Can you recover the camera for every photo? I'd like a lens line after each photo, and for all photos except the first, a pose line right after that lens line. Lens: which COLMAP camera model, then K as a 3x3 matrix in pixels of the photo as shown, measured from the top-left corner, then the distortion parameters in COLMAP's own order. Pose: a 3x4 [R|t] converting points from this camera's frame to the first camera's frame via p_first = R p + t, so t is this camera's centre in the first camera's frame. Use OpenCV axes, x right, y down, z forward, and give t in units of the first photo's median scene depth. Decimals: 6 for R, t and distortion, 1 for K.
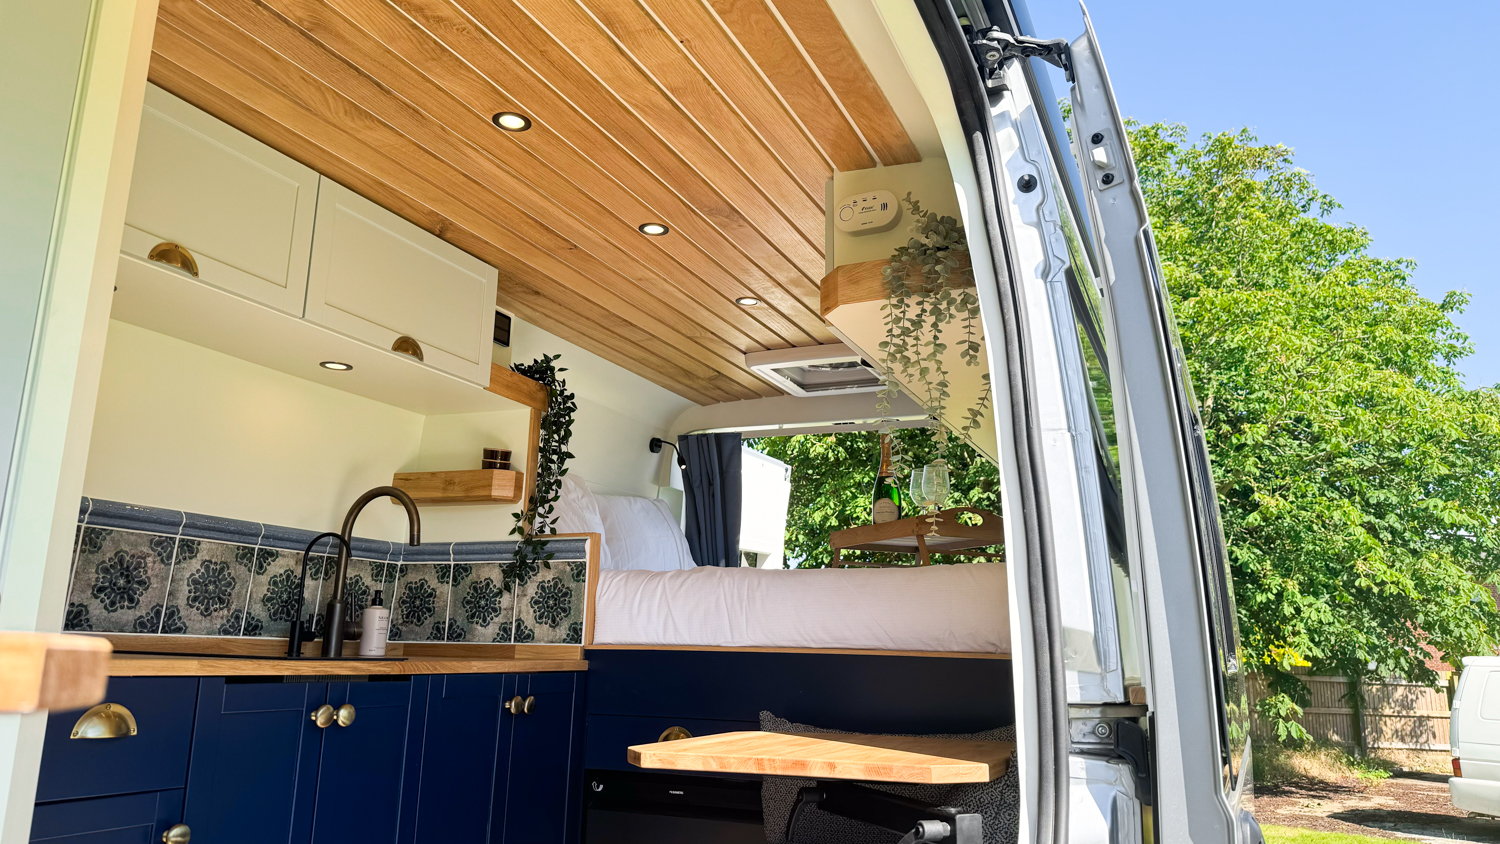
lens RADIAL K [[1053.7, 0, 761.6], [0, 1053.7, 424.9], [0, 0, 1]] dist [0.081105, -0.121191]
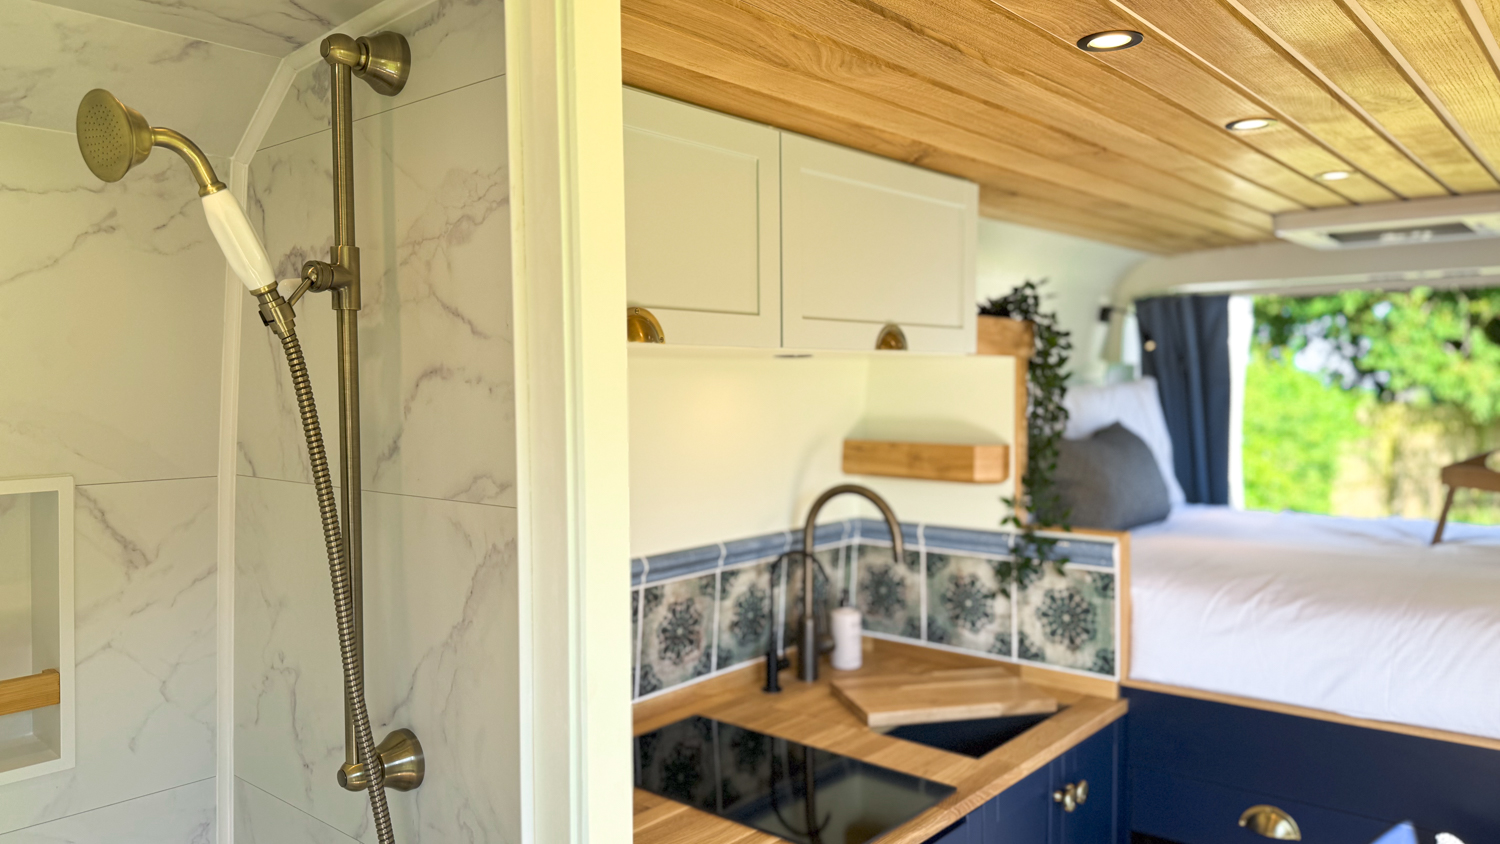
lens RADIAL K [[1054.9, 0, 750.0], [0, 1054.9, 422.0], [0, 0, 1]] dist [0.150764, -0.311636]
pose [[0.957918, -0.019021, -0.286411, -0.194155], [0.090190, 0.967213, 0.237412, -0.178601], [0.272504, -0.253253, 0.928227, 0.246640]]
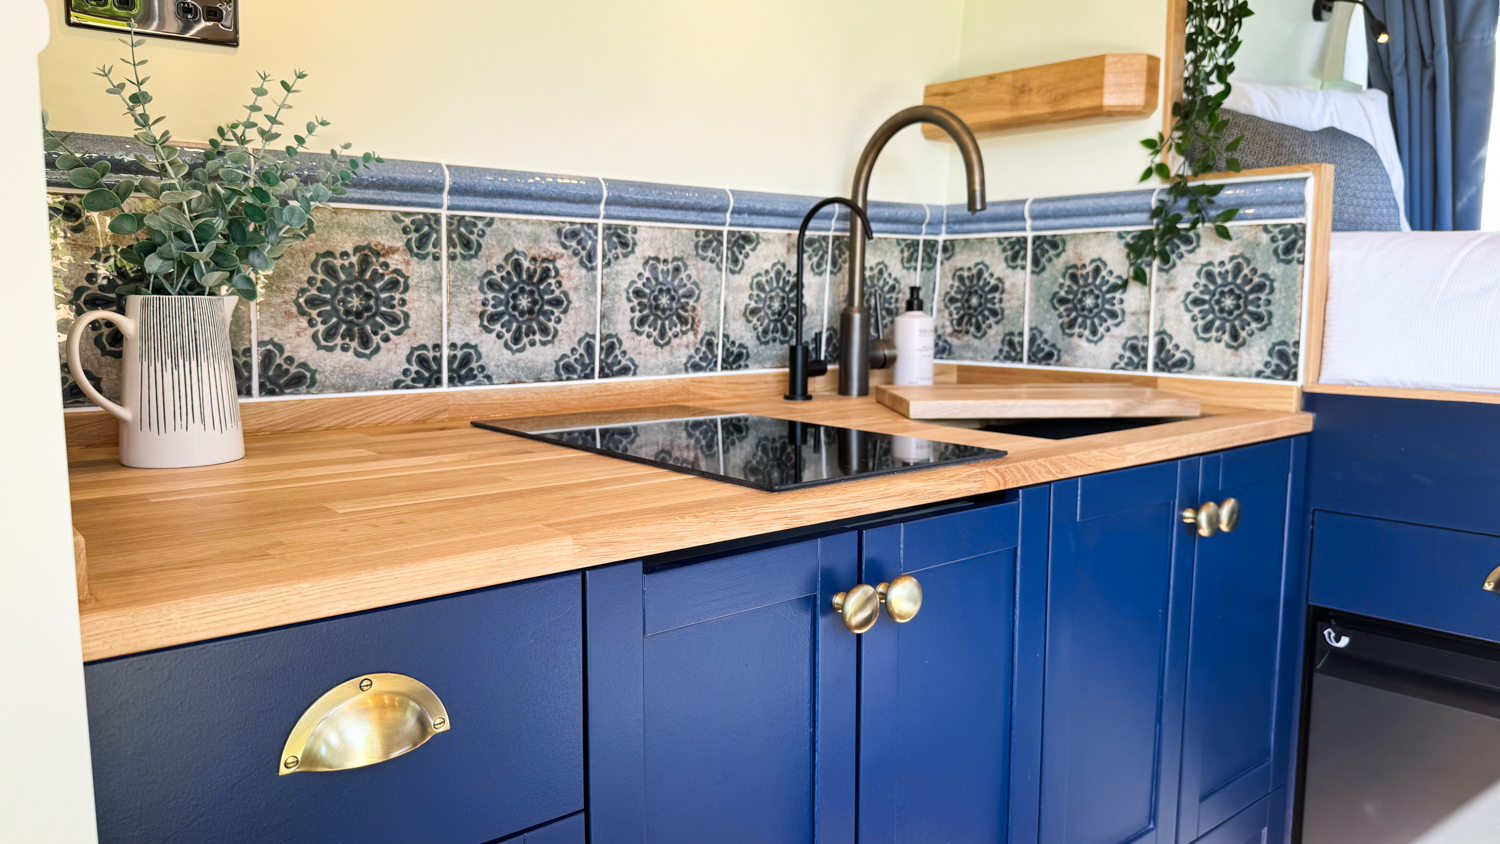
lens RADIAL K [[1064.4, 0, 750.0], [0, 1064.4, 422.0], [0, 0, 1]] dist [0.074325, -0.179602]
pose [[0.893581, 0.030186, -0.447885, -0.170870], [0.116278, 0.948119, 0.295888, 0.037640], [0.433580, -0.316479, 0.843712, 0.424284]]
